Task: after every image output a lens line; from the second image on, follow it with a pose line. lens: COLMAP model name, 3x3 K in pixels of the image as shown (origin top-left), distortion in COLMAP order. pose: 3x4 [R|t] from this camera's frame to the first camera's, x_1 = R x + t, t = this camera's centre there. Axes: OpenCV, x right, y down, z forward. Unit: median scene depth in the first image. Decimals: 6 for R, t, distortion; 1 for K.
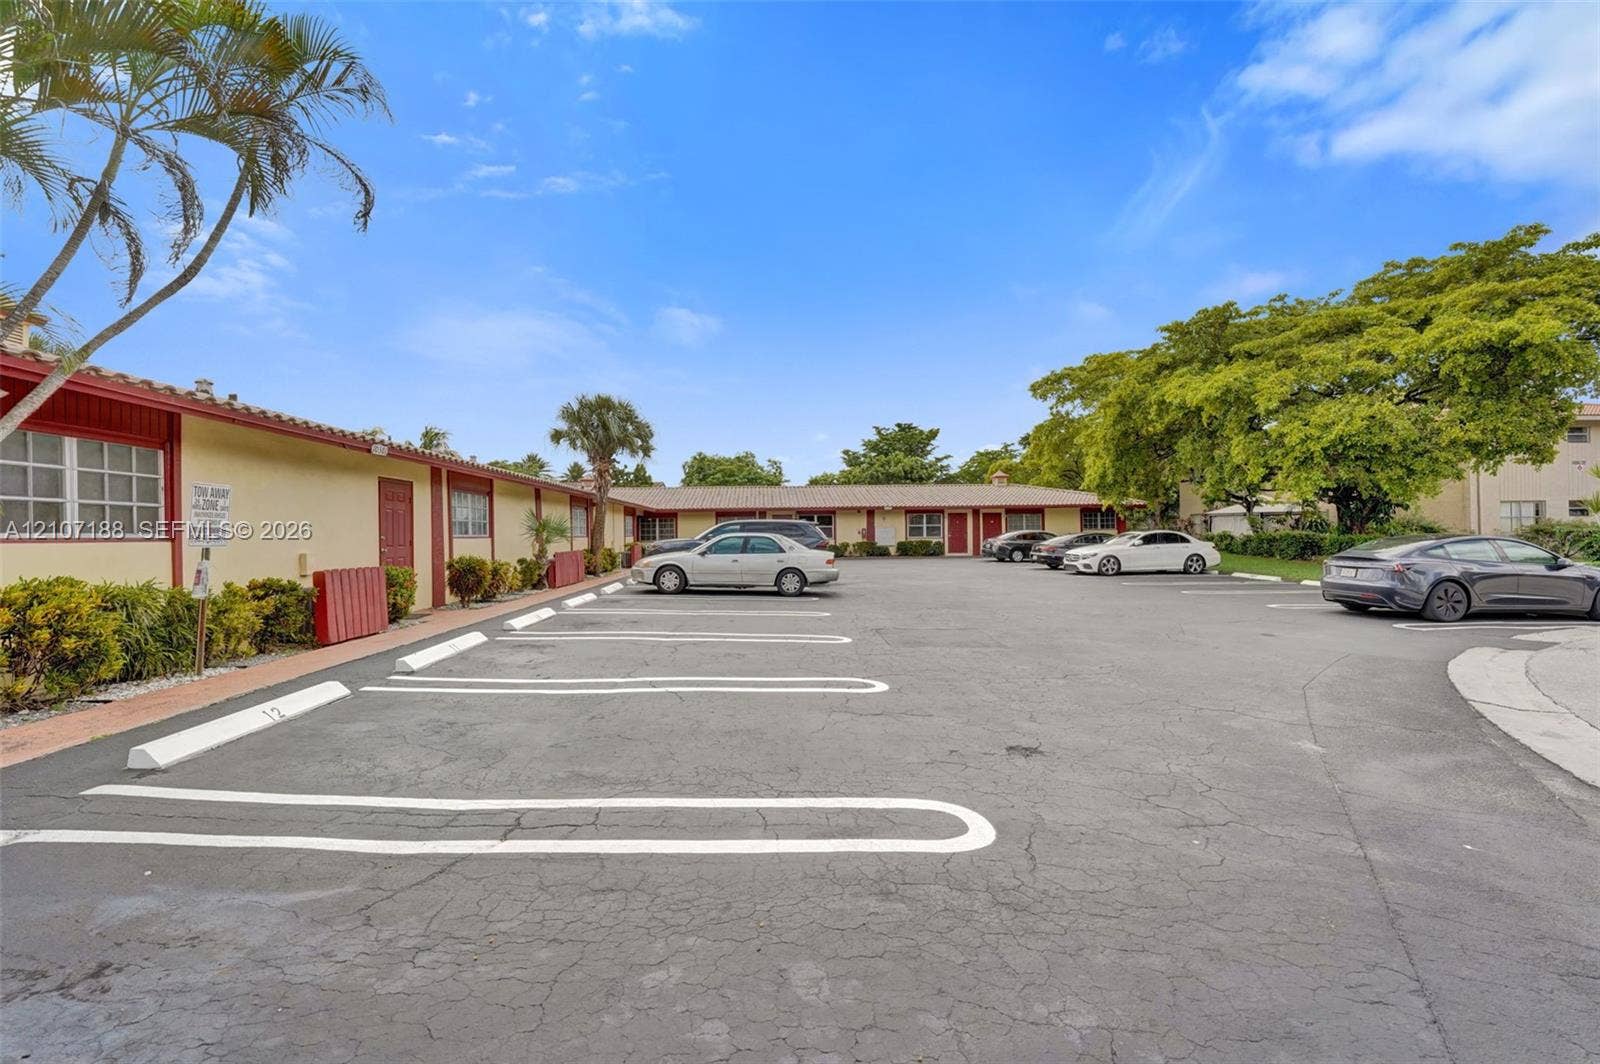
lens RADIAL K [[670.9, 0, 795.7], [0, 670.9, 527.5], [0, 0, 1]] dist [-0.001397, -0.000480]
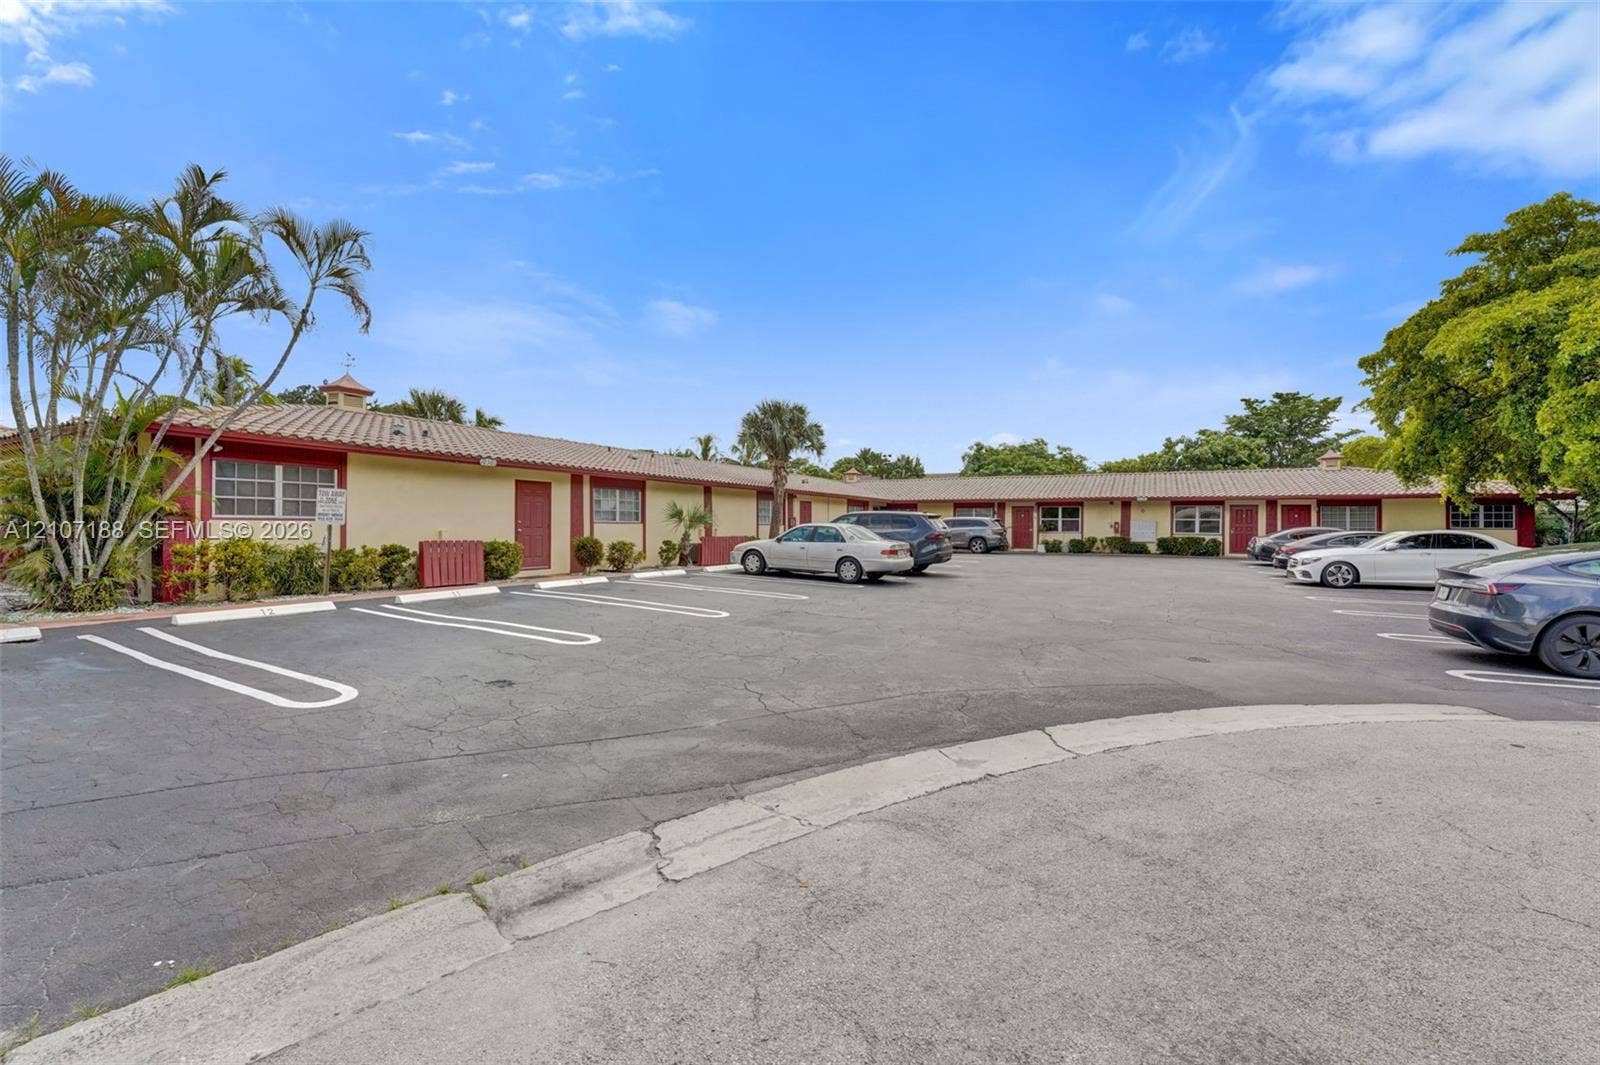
lens RADIAL K [[670.9, 0, 795.7], [0, 670.9, 528.0], [0, 0, 1]] dist [-0.001397, -0.000480]
pose [[0.865023, 0.020848, -0.501299, 0.306728], [-0.013034, 0.999733, 0.019085, -0.003193], [0.501563, -0.009975, 0.865063, 0.024037]]
